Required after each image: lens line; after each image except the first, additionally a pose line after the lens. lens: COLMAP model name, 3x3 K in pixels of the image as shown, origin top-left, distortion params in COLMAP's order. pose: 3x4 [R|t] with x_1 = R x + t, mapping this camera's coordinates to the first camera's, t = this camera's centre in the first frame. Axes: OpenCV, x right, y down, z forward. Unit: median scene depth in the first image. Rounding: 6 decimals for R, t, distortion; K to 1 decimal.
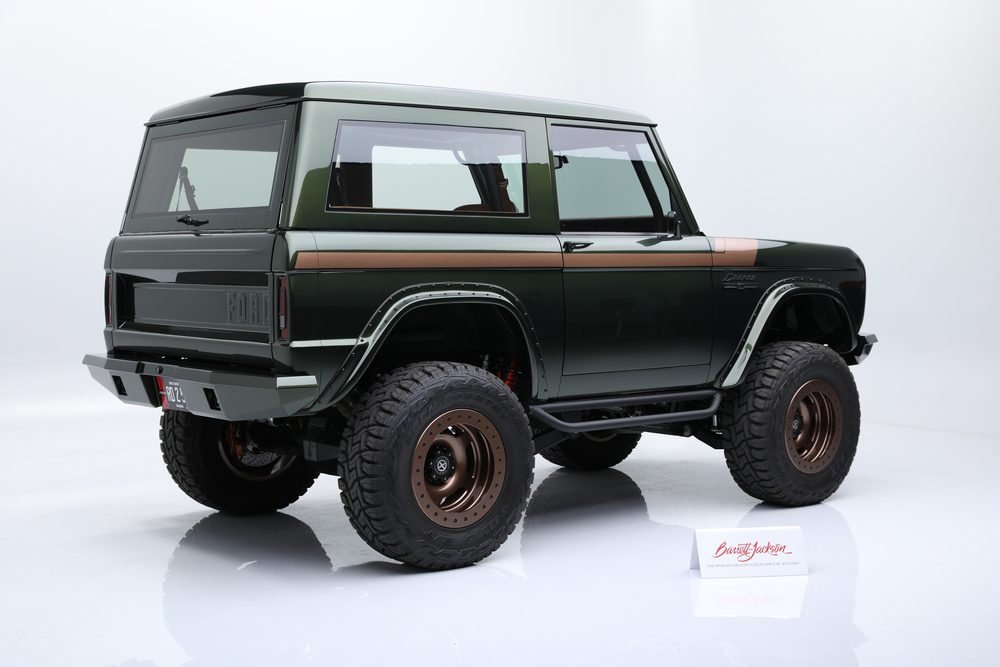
lens RADIAL K [[1402.2, 0, 492.0], [0, 1402.2, 330.5], [0, 0, 1]] dist [0.036885, 0.000000]
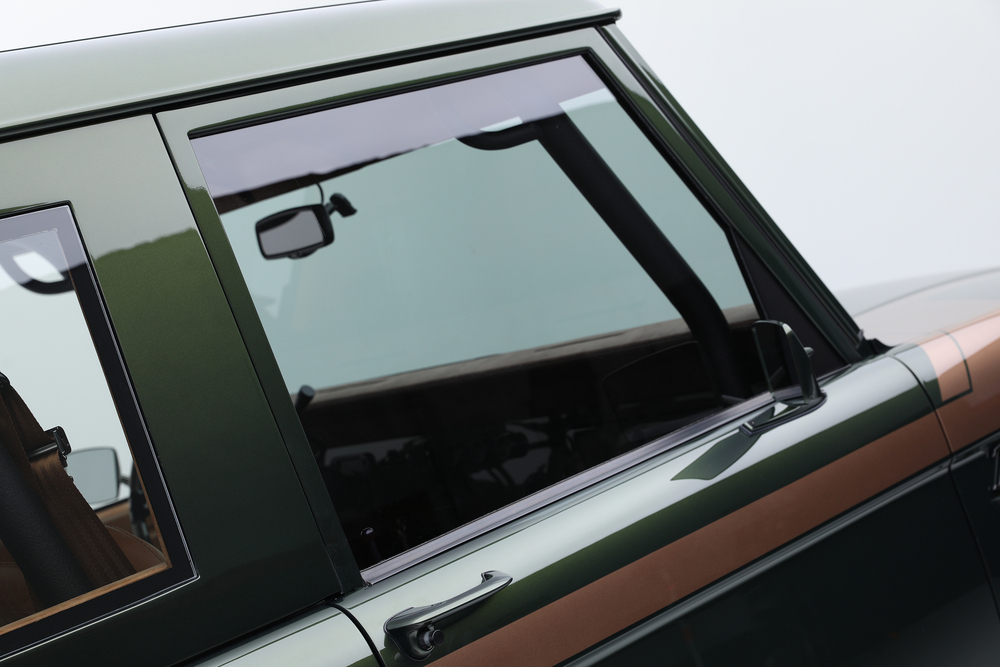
lens RADIAL K [[1925.8, 0, 499.3], [0, 1925.8, 331.3], [0, 0, 1]] dist [-0.054575, 0.000000]
pose [[0.960611, -0.273937, 0.046737, 0.069693], [0.273766, 0.961743, 0.010130, -0.109626], [-0.047724, 0.003064, 0.998856, 0.712240]]
